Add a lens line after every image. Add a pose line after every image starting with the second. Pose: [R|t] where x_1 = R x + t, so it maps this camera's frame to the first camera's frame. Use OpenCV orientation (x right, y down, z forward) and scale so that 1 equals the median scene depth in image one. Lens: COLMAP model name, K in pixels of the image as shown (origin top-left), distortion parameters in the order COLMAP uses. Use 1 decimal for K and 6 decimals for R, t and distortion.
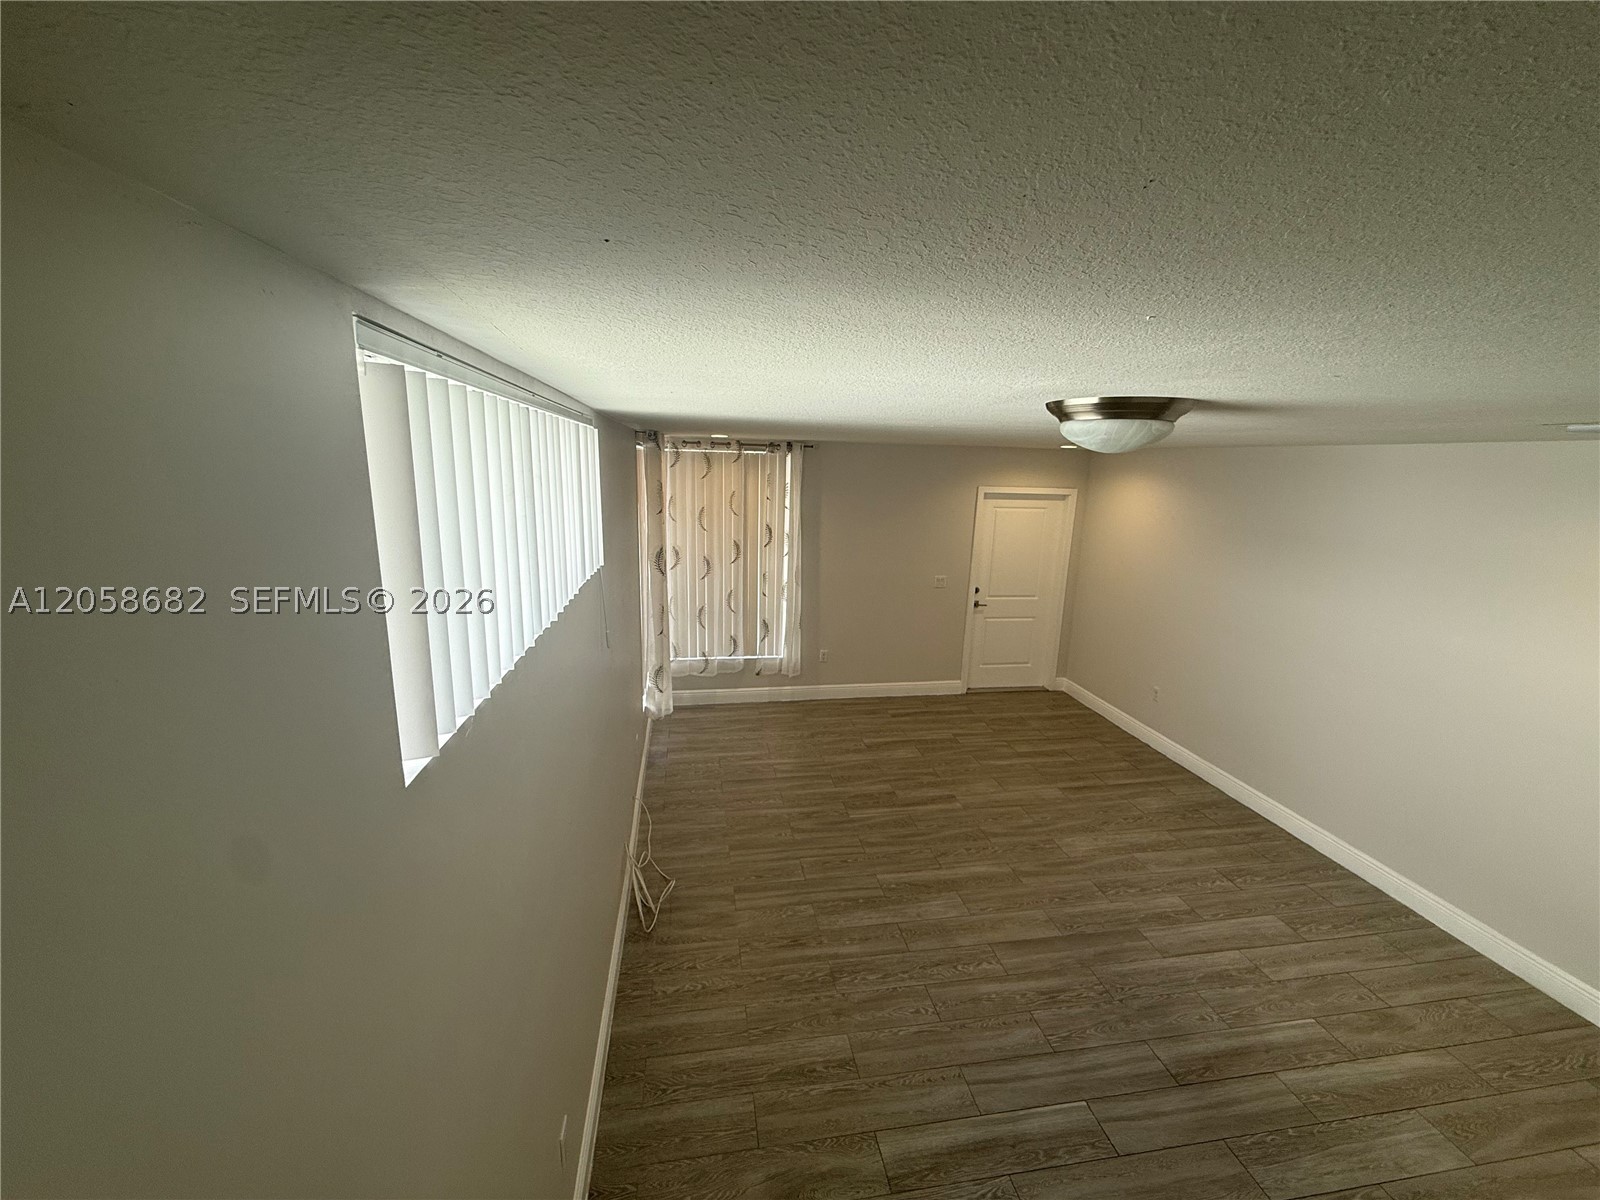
lens RADIAL K [[637.9, 0, 798.2], [0, 637.9, 592.2], [0, 0, 1]] dist [-0.000382, 0.000127]
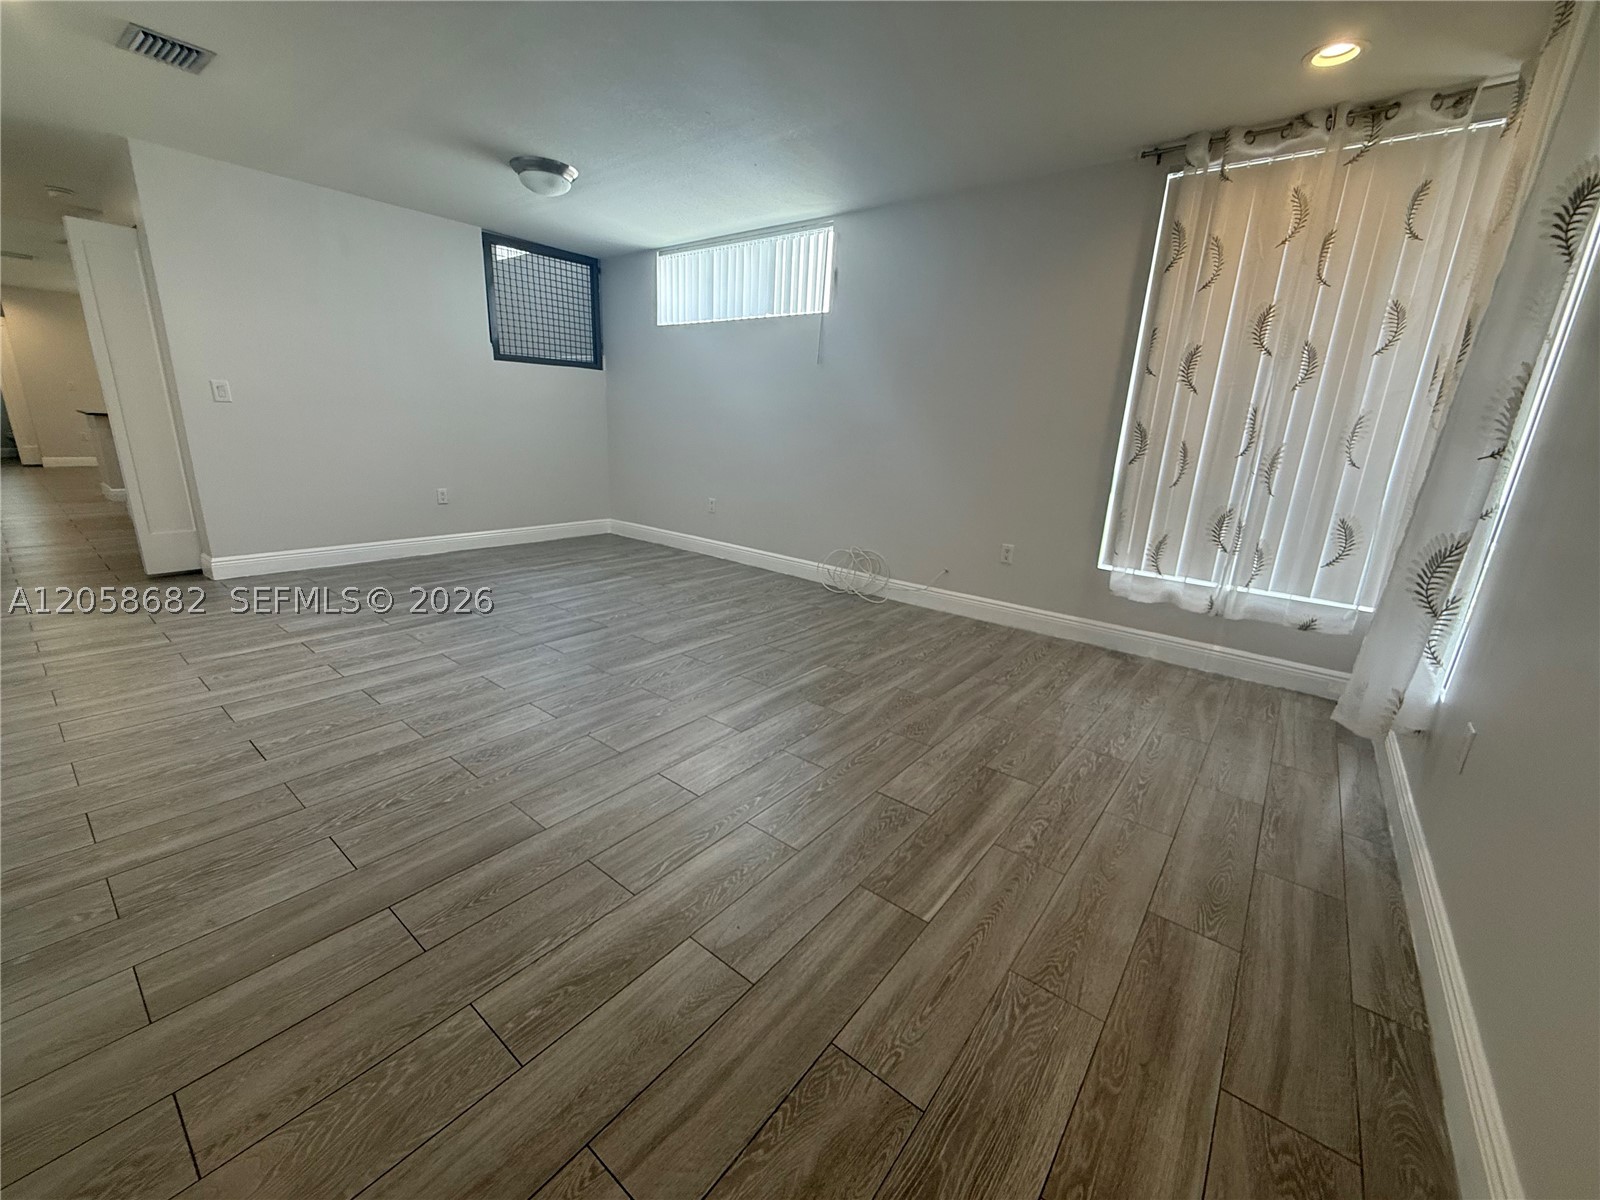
lens RADIAL K [[637.9, 0, 798.1], [0, 637.9, 600.4], [0, 0, 1]] dist [-0.000382, 0.000127]
pose [[-0.737785, 0.123122, -0.663712, 0.512080], [-0.201003, 0.898555, 0.390123, -0.000823], [0.644415, 0.421235, -0.638193, 1.232288]]
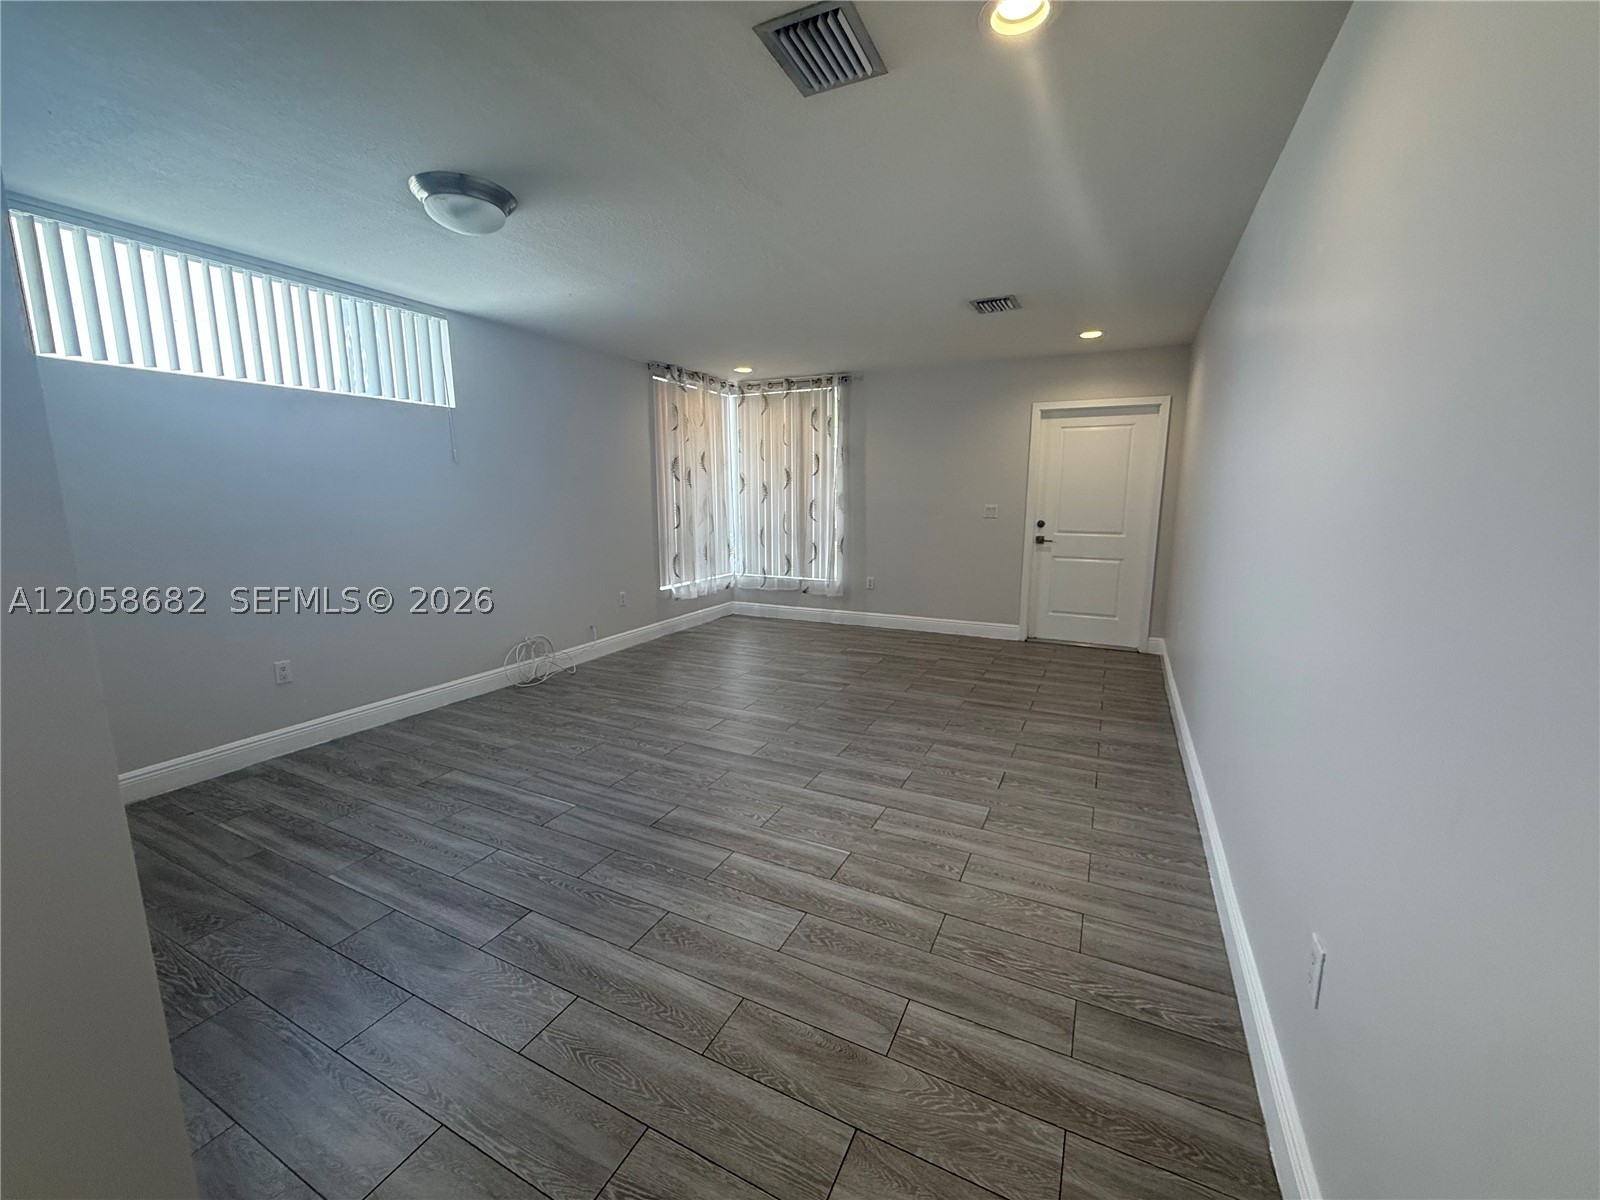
lens RADIAL K [[637.9, 0, 794.7], [0, 637.9, 591.7], [0, 0, 1]] dist [-0.000382, 0.000127]
pose [[0.808958, 0.064768, -0.584288, 0.695691], [-0.096821, 0.995018, -0.023754, 0.190840], [0.579839, 0.075787, 0.811199, 0.119959]]
